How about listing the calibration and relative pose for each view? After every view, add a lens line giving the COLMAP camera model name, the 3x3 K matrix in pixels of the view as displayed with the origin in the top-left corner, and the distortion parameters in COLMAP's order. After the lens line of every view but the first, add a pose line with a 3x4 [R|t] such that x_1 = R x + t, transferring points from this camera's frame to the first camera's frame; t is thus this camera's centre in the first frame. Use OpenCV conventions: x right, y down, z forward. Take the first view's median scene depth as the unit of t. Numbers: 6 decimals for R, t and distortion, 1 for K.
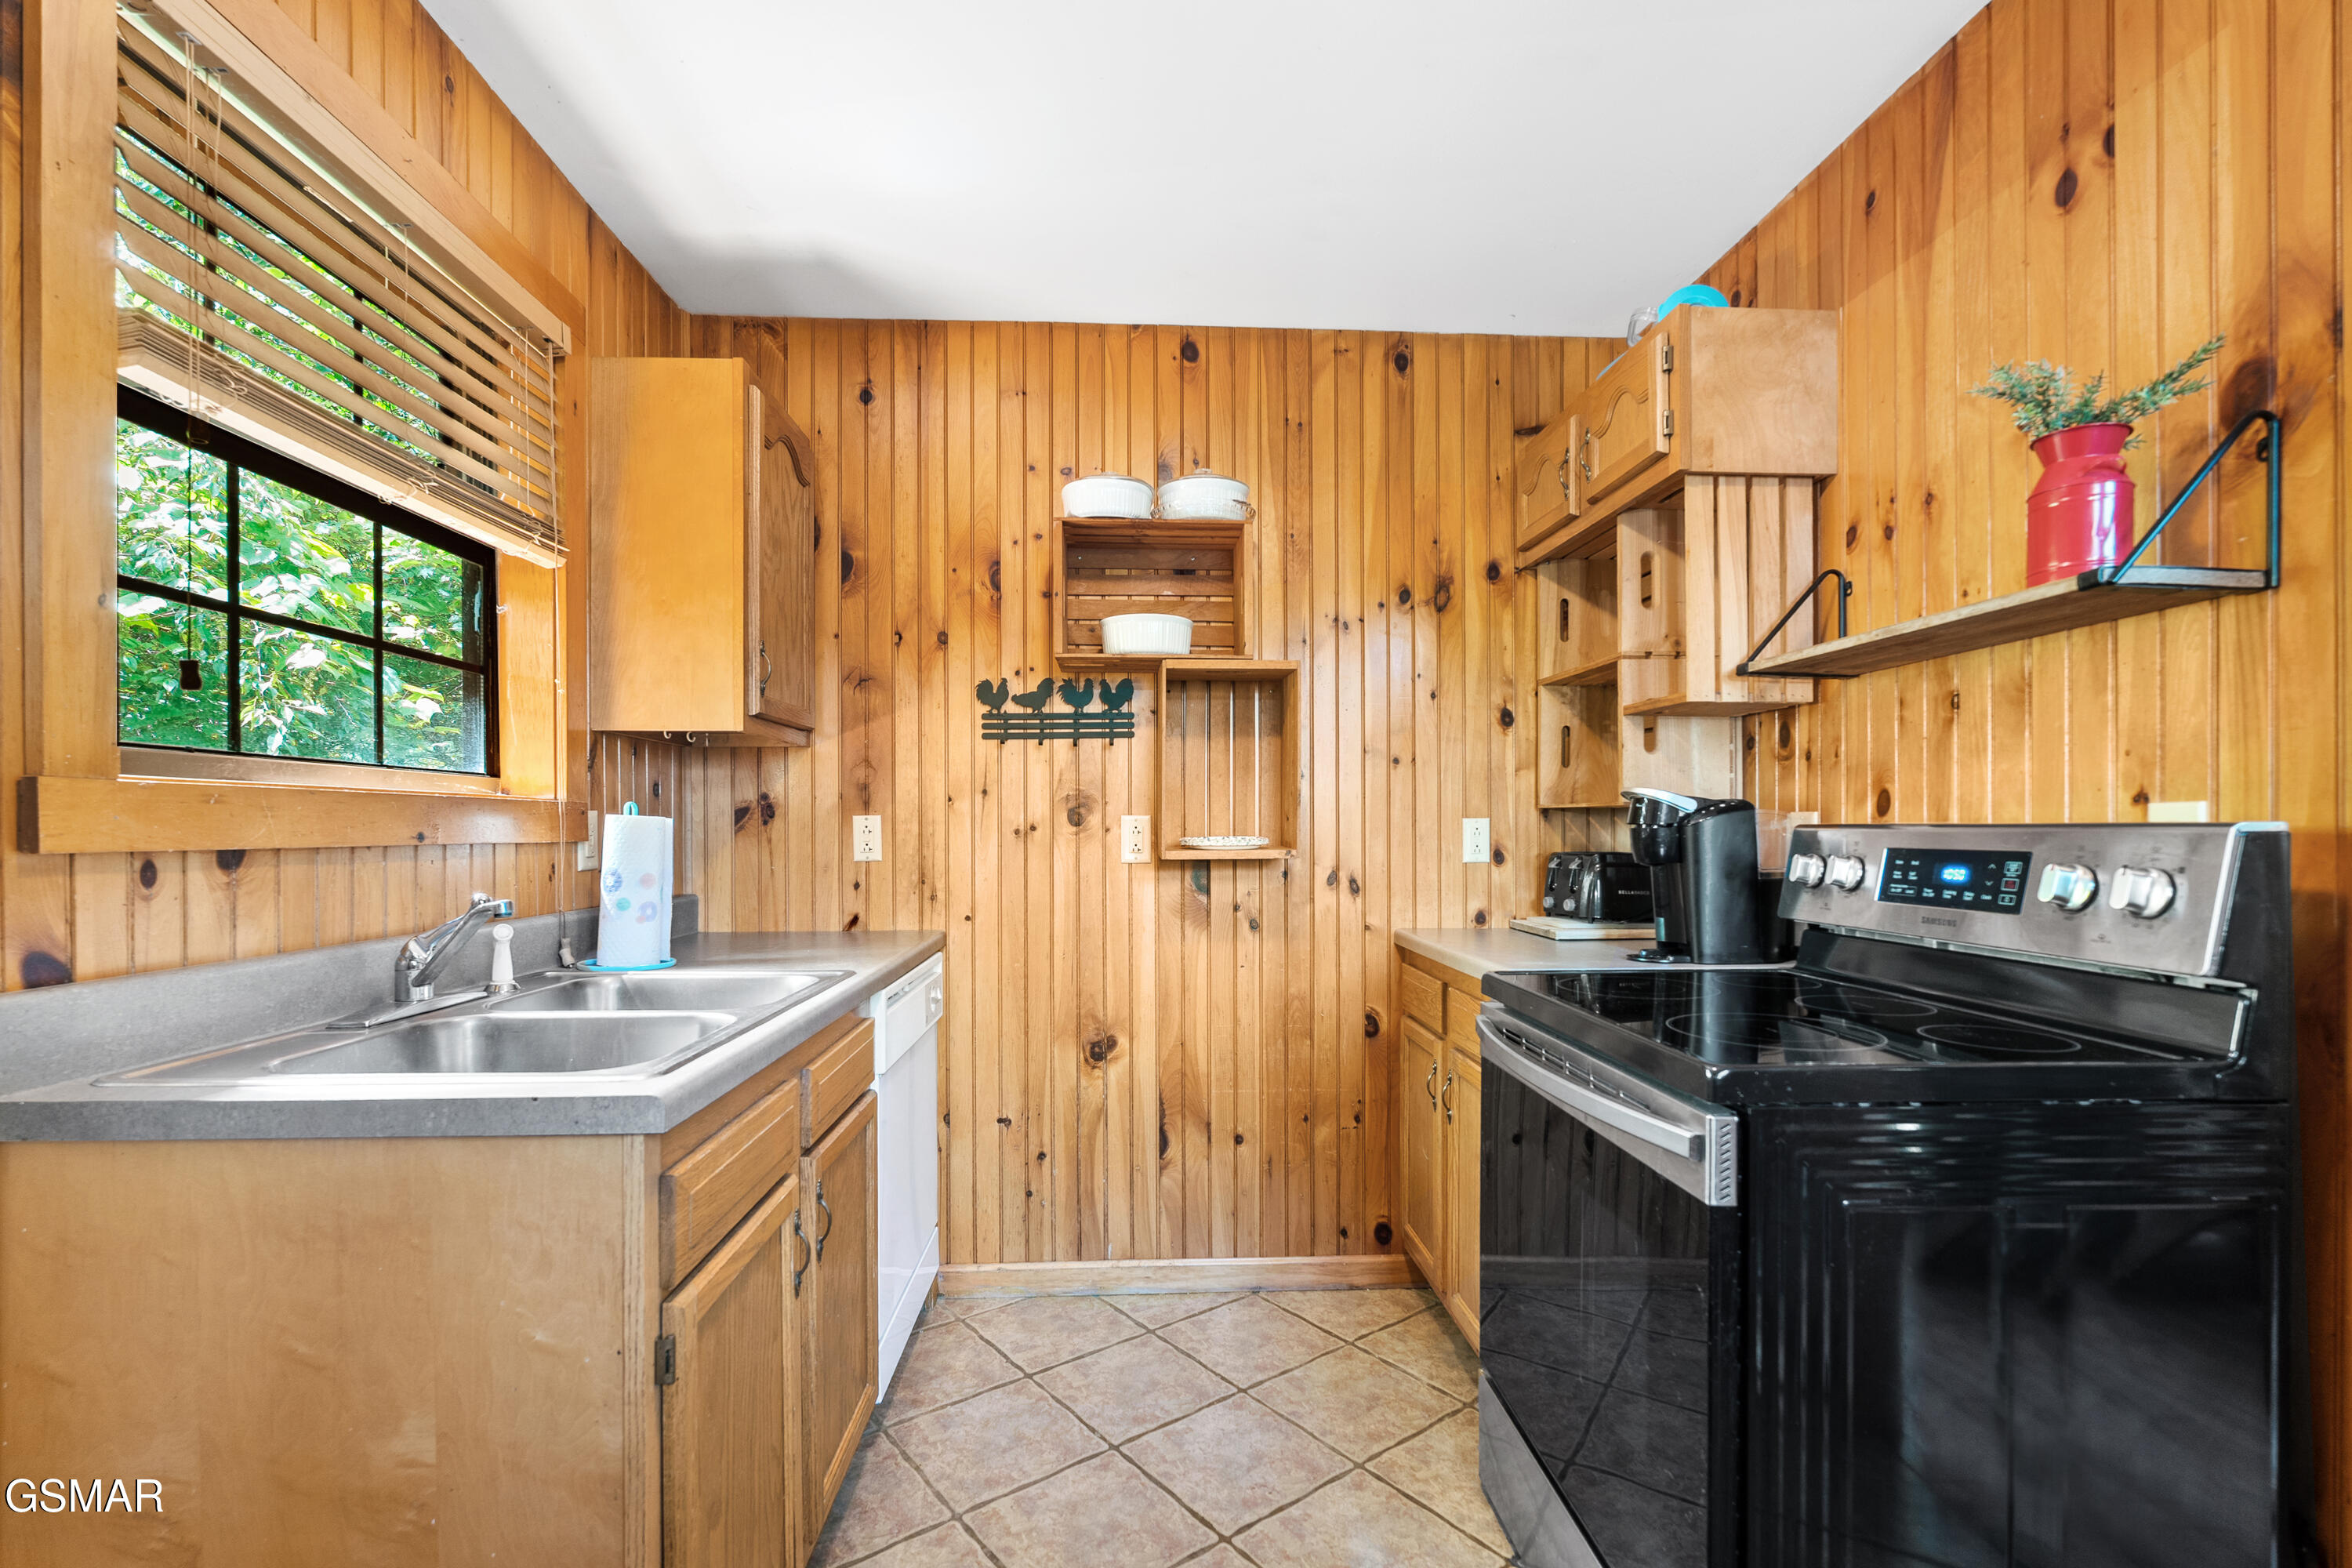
lens RADIAL K [[1029.1, 0, 1156.2], [0, 1029.1, 825.1], [0, 0, 1]] dist [-0.006357, 0.001318]
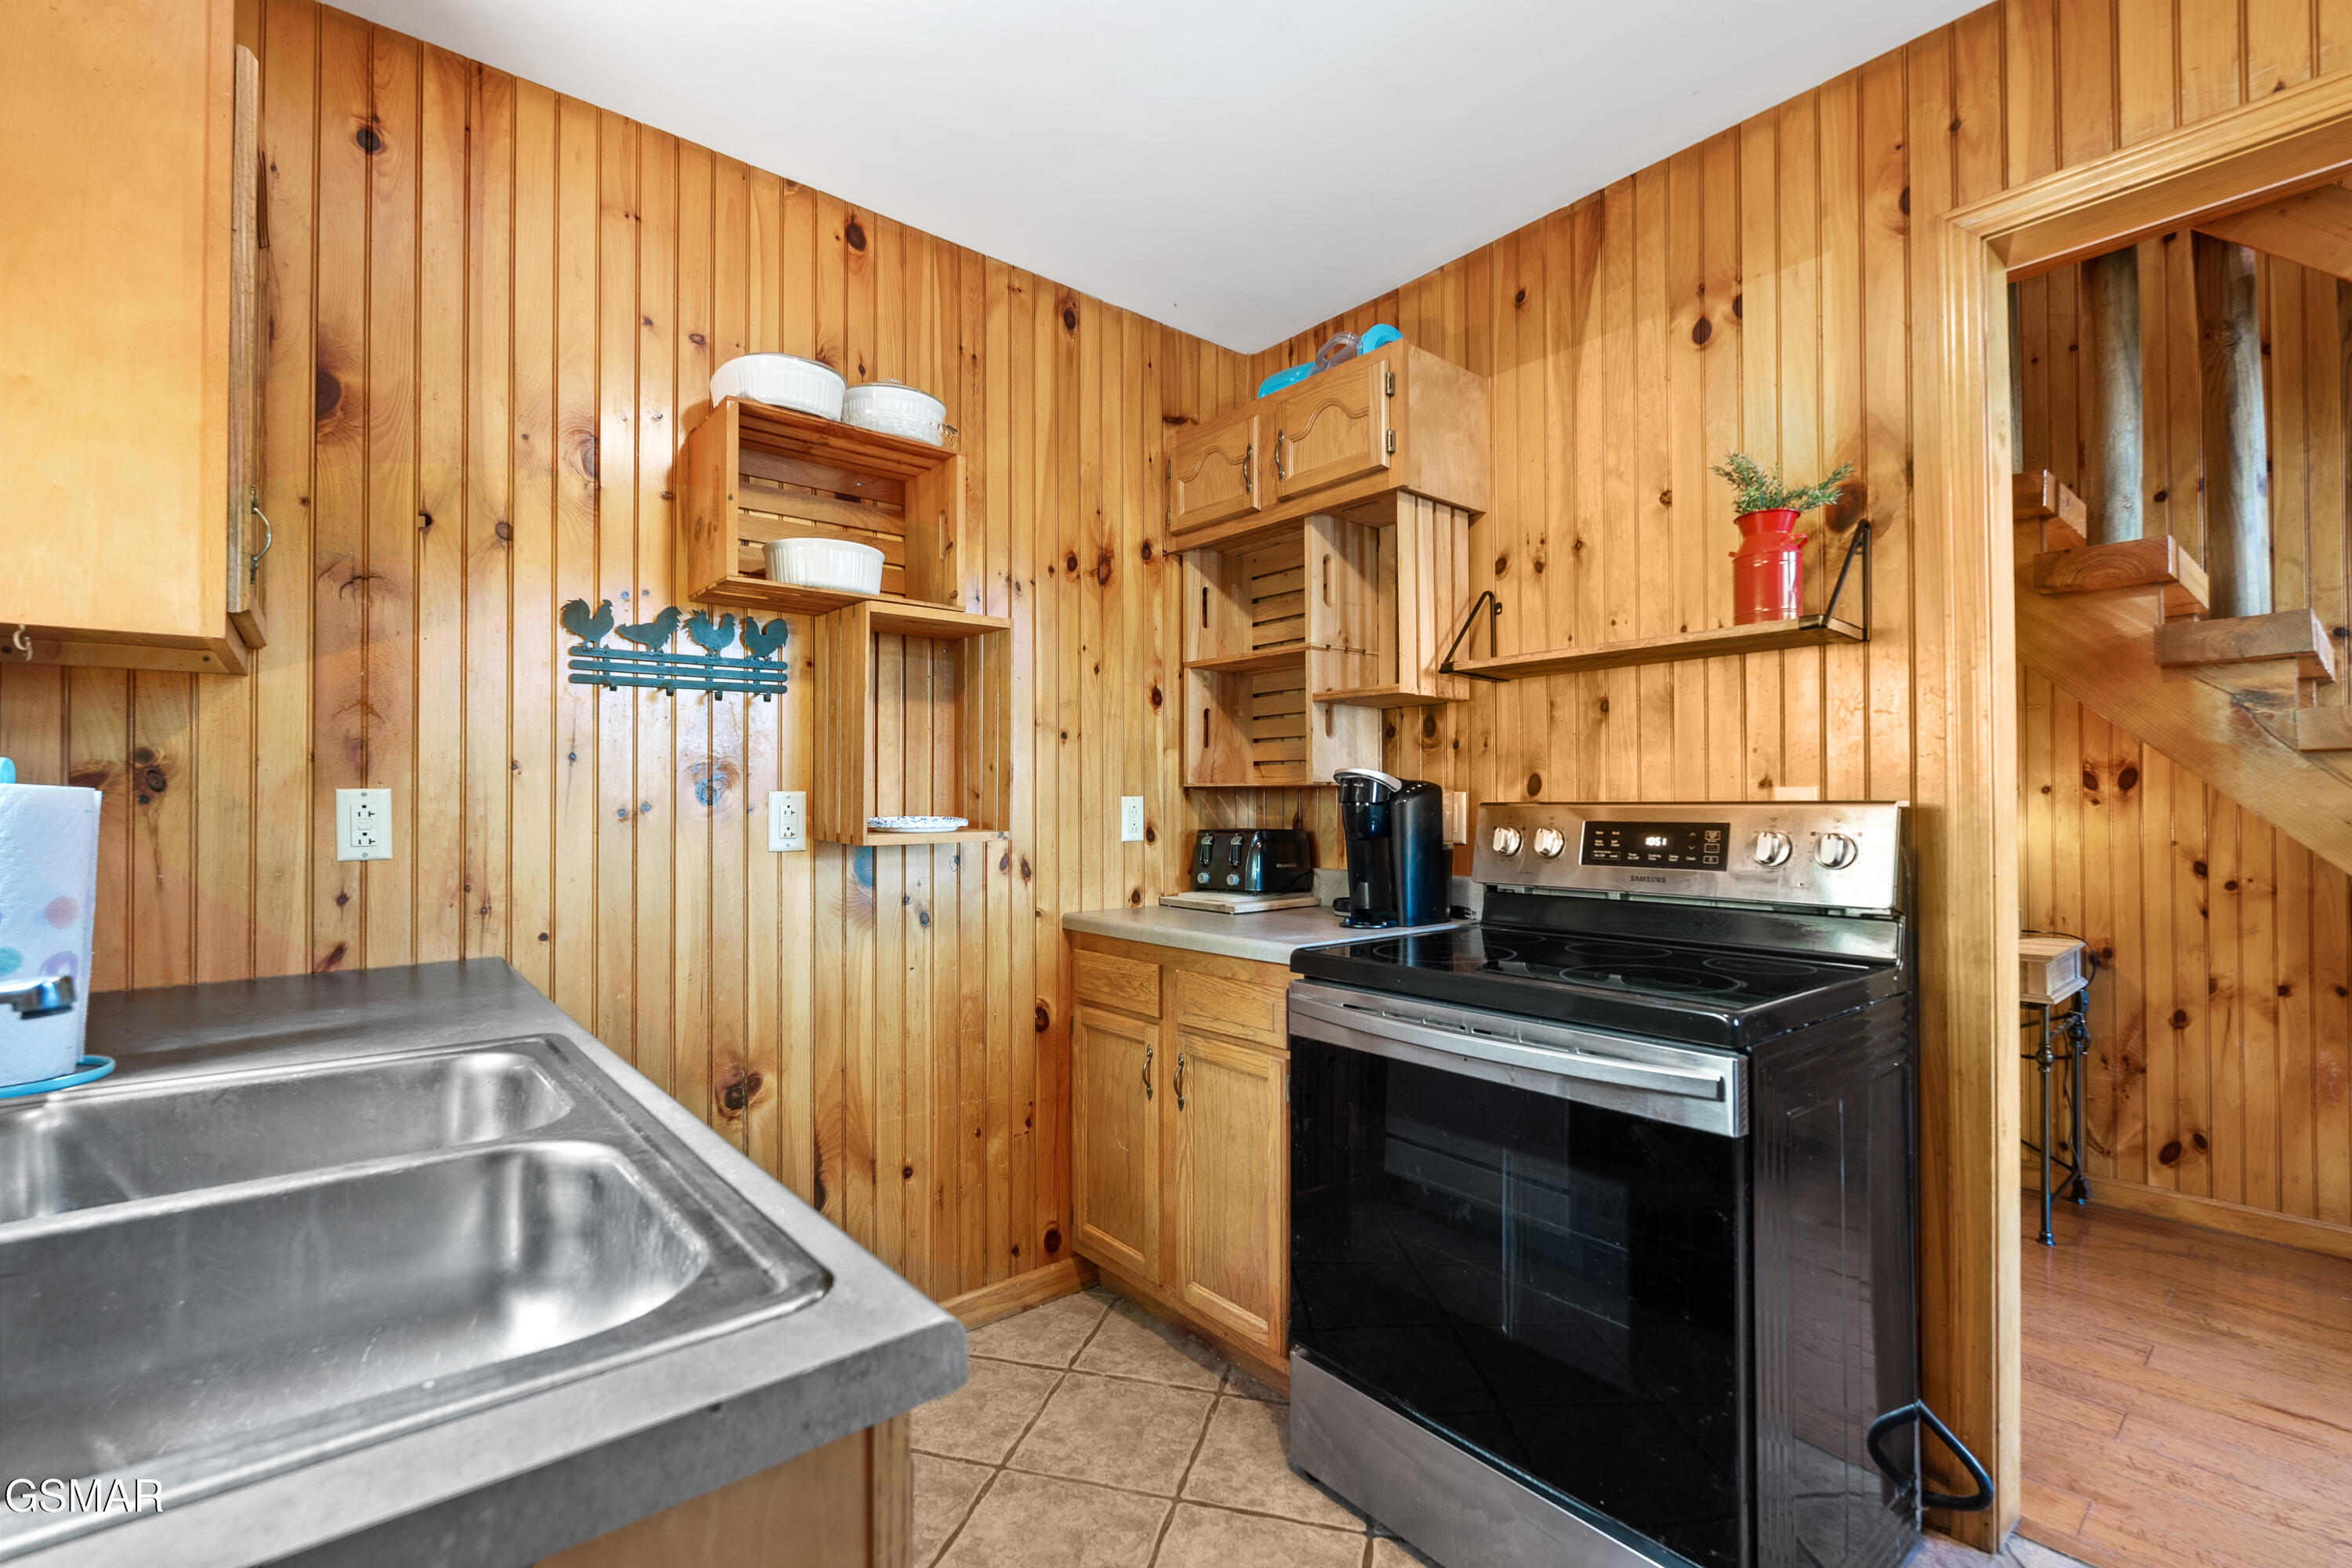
lens RADIAL K [[1029.1, 0, 1155.0], [0, 1029.1, 789.0], [0, 0, 1]] dist [-0.006357, 0.001318]
pose [[0.800826, 0.007806, 0.598847, -0.269216], [0.000654, 0.999903, -0.013908, 0.000127], [-0.598897, 0.011529, 0.800743, 0.193042]]
